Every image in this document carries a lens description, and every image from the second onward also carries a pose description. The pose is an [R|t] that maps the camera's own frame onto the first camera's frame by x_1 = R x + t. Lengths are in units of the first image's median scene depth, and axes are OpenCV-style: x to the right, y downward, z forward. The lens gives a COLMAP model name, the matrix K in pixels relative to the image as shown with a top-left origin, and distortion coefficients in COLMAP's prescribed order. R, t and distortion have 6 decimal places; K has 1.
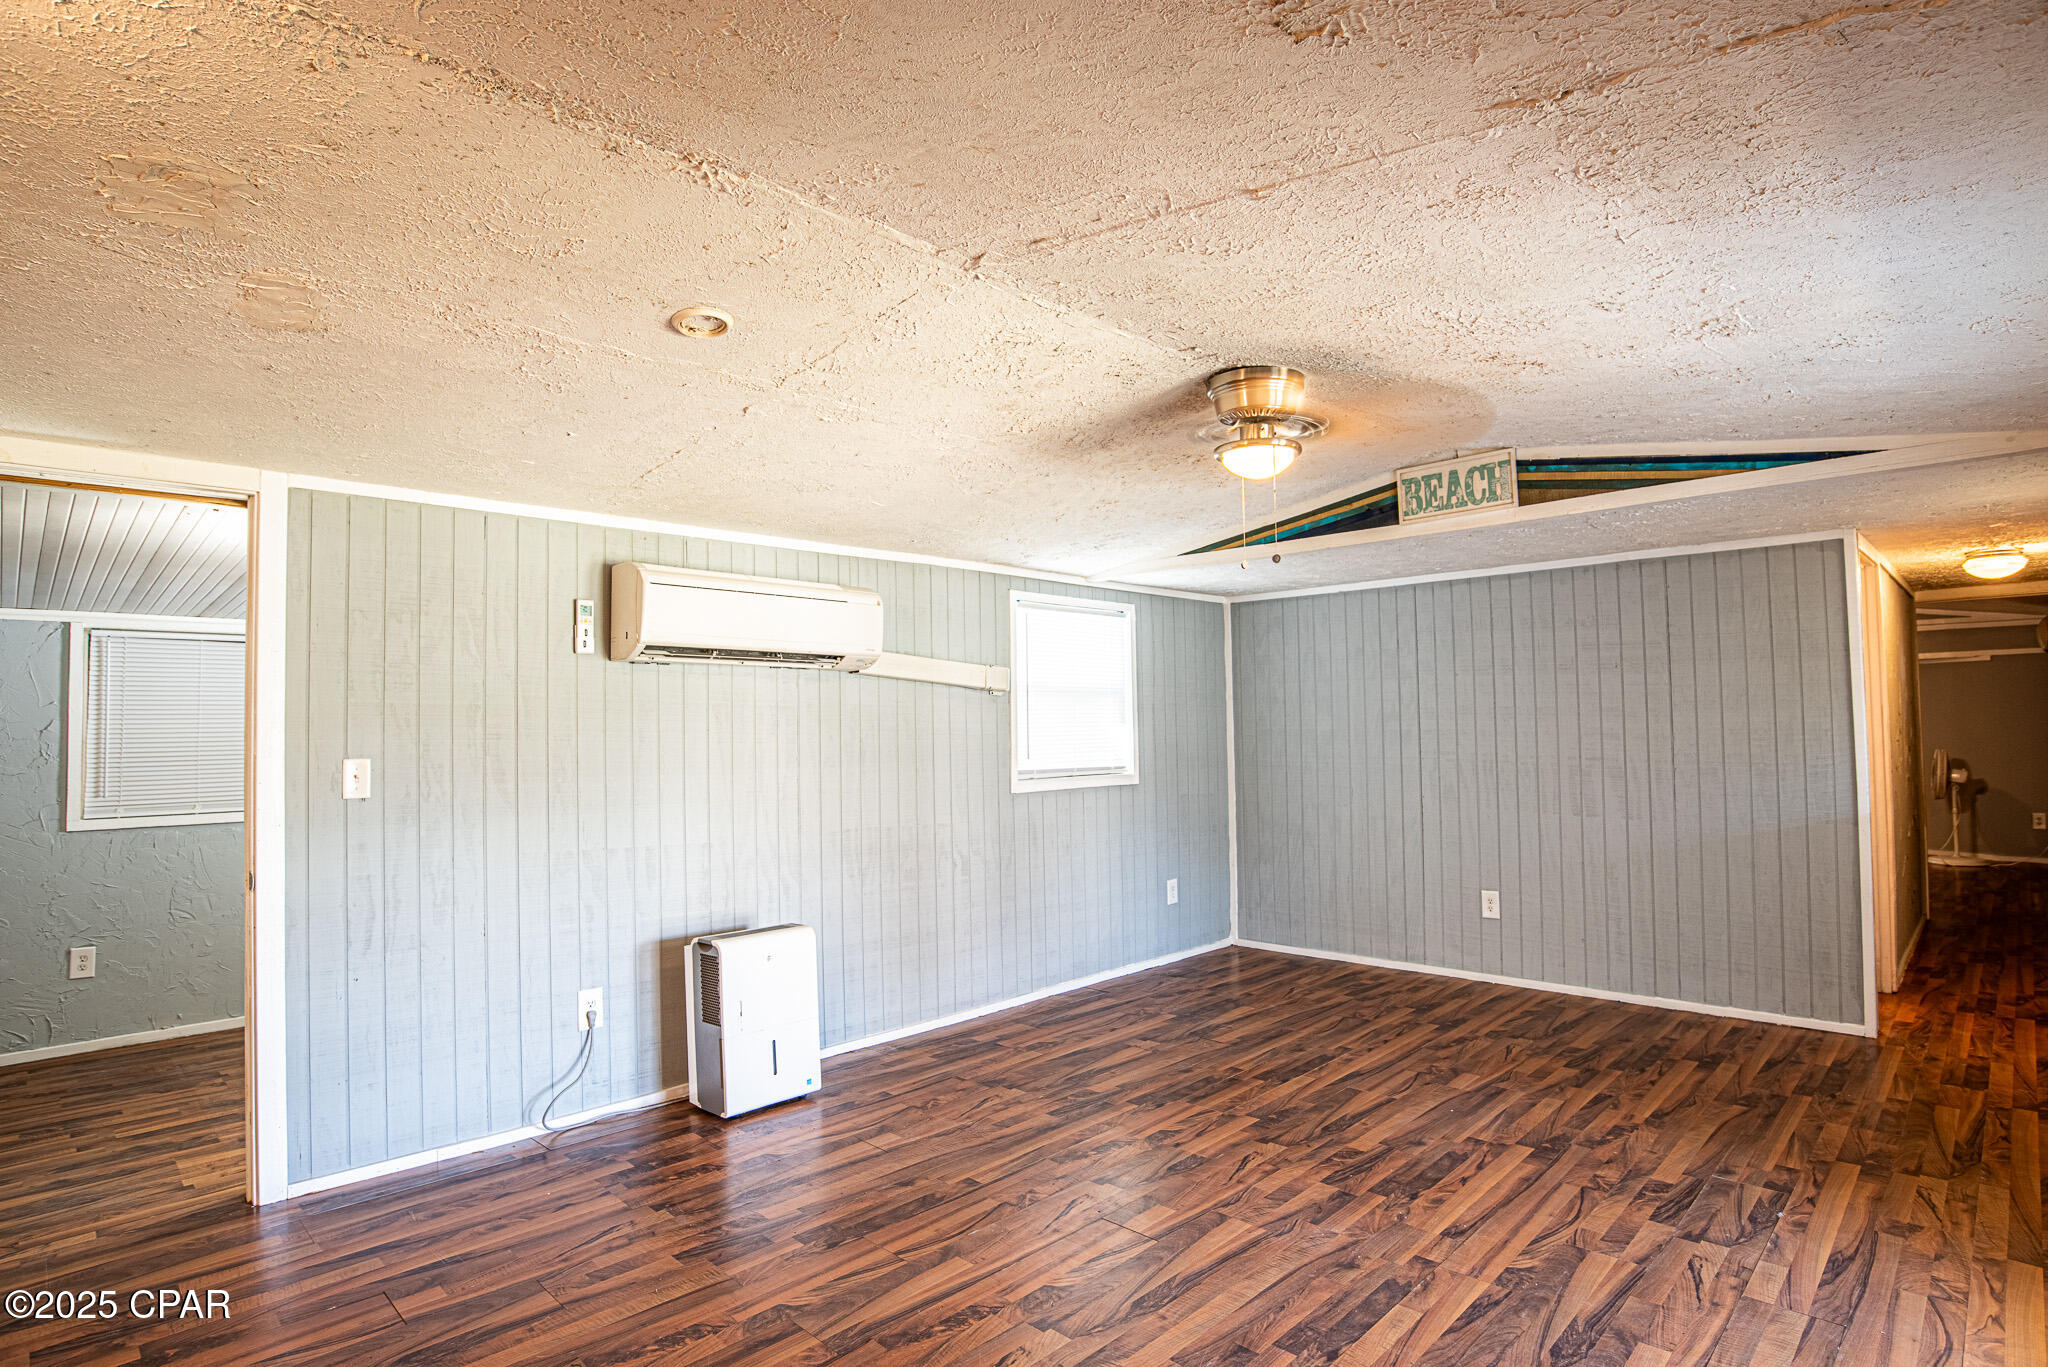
lens RADIAL K [[1053.2, 0, 1026.7], [0, 1053.2, 687.4], [0, 0, 1]] dist [-0.055685, 0.008917]
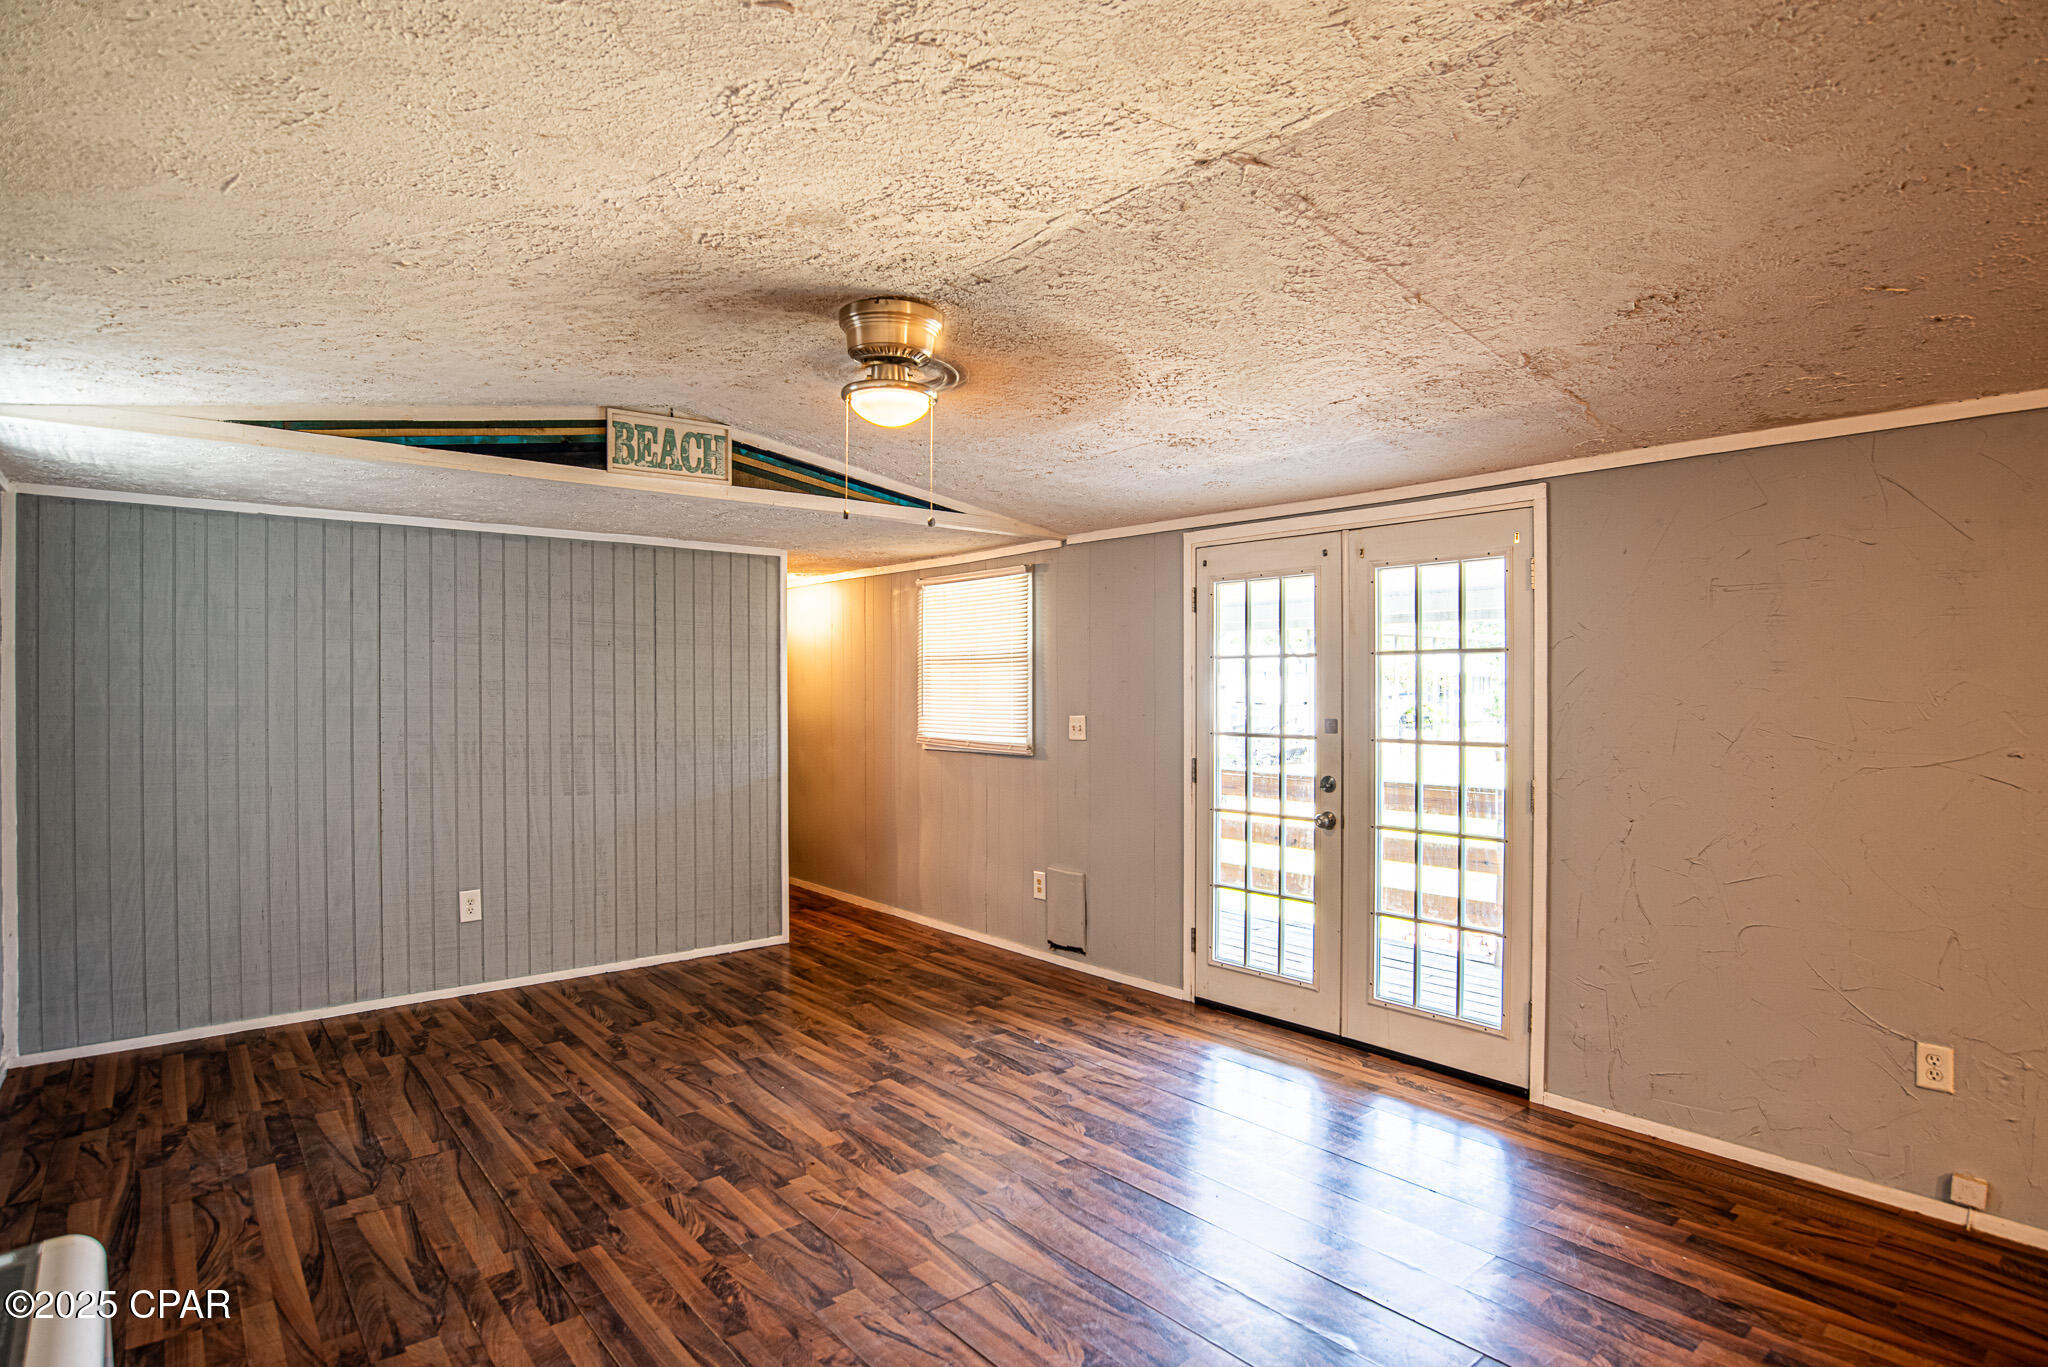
lens RADIAL K [[1053.2, 0, 1027.2], [0, 1053.2, 686.3], [0, 0, 1]] dist [-0.055685, 0.008917]
pose [[0.089342, 0.018441, 0.995830, -0.479363], [-0.037100, 0.999196, -0.015175, 0.024425], [-0.995310, -0.035590, 0.089954, 0.574054]]
